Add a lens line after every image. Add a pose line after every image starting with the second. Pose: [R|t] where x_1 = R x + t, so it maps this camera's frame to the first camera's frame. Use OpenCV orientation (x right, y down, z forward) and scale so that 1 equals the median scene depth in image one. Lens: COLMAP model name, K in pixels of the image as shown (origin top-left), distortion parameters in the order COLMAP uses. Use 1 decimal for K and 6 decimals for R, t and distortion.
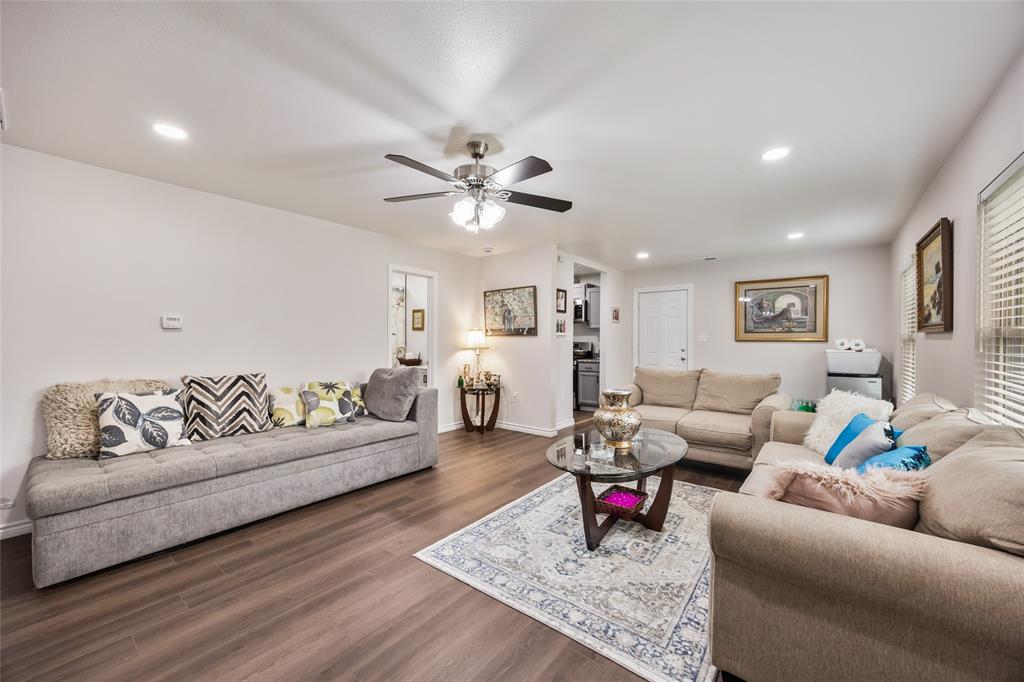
lens RADIAL K [[392.1, 0, 514.3], [0, 392.1, 341.5], [0, 0, 1]] dist [-0.000264, -0.000133]
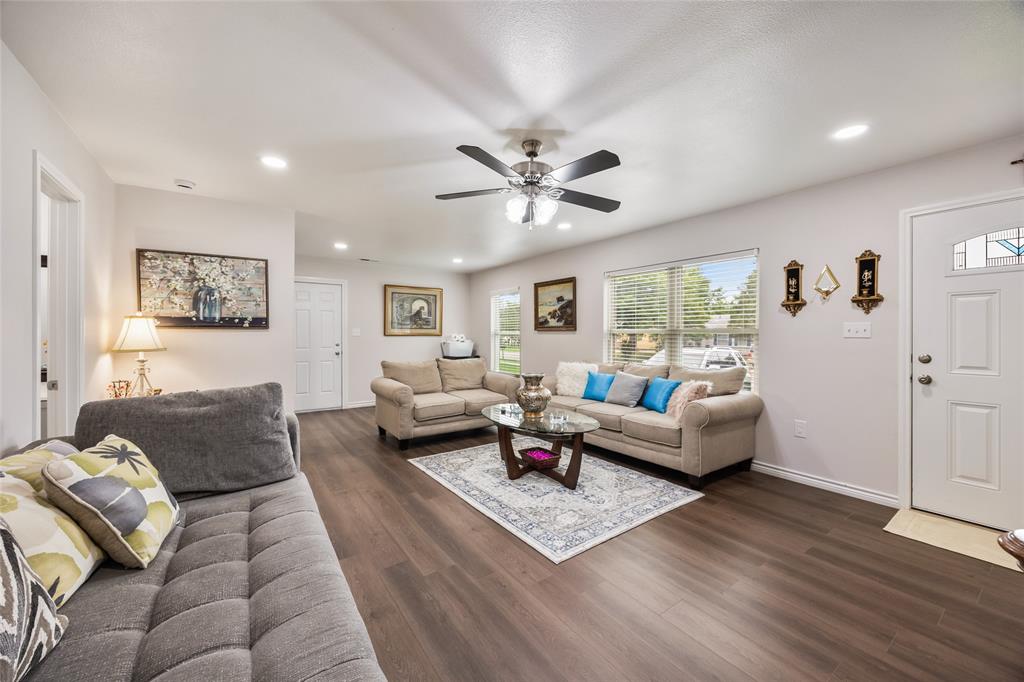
lens RADIAL K [[392.1, 0, 514.6], [0, 392.1, 334.6], [0, 0, 1]] dist [-0.000264, -0.000133]
pose [[0.279511, -0.000785, 0.960142, -0.722970], [0.005205, 0.999986, -0.000698, -0.001614], [-0.960128, 0.005193, 0.279511, 0.506907]]
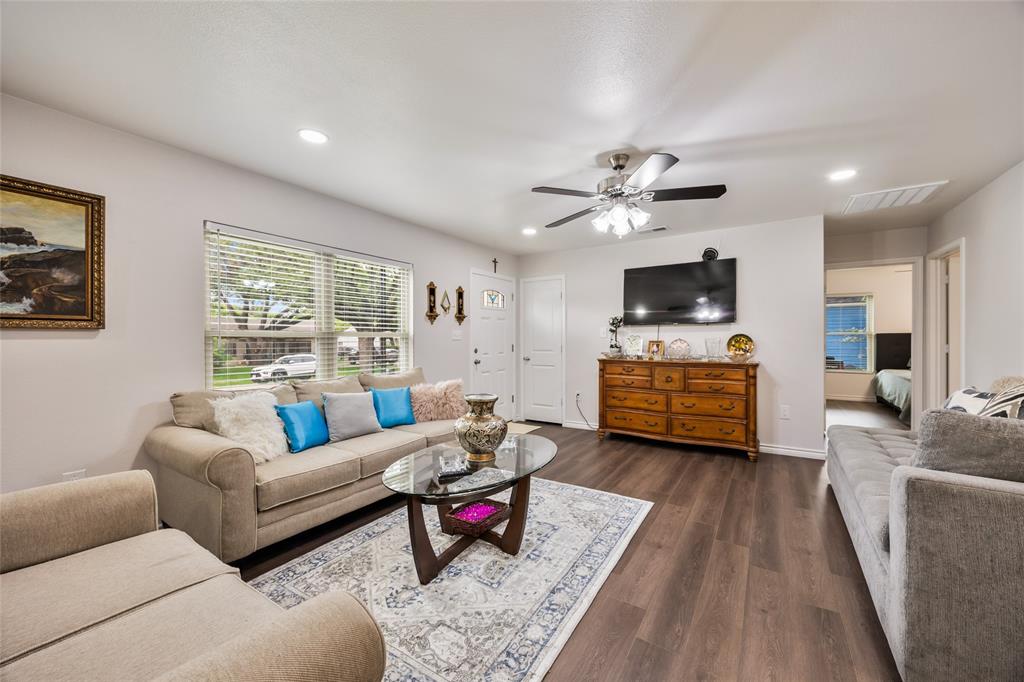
lens RADIAL K [[392.1, 0, 514.3], [0, 392.1, 336.9], [0, 0, 1]] dist [-0.000264, -0.000133]
pose [[-0.995485, 0.001022, -0.094909, 0.198229], [0.000643, 0.999992, 0.004019, -0.006824], [0.094913, 0.003940, -0.995478, 1.369322]]
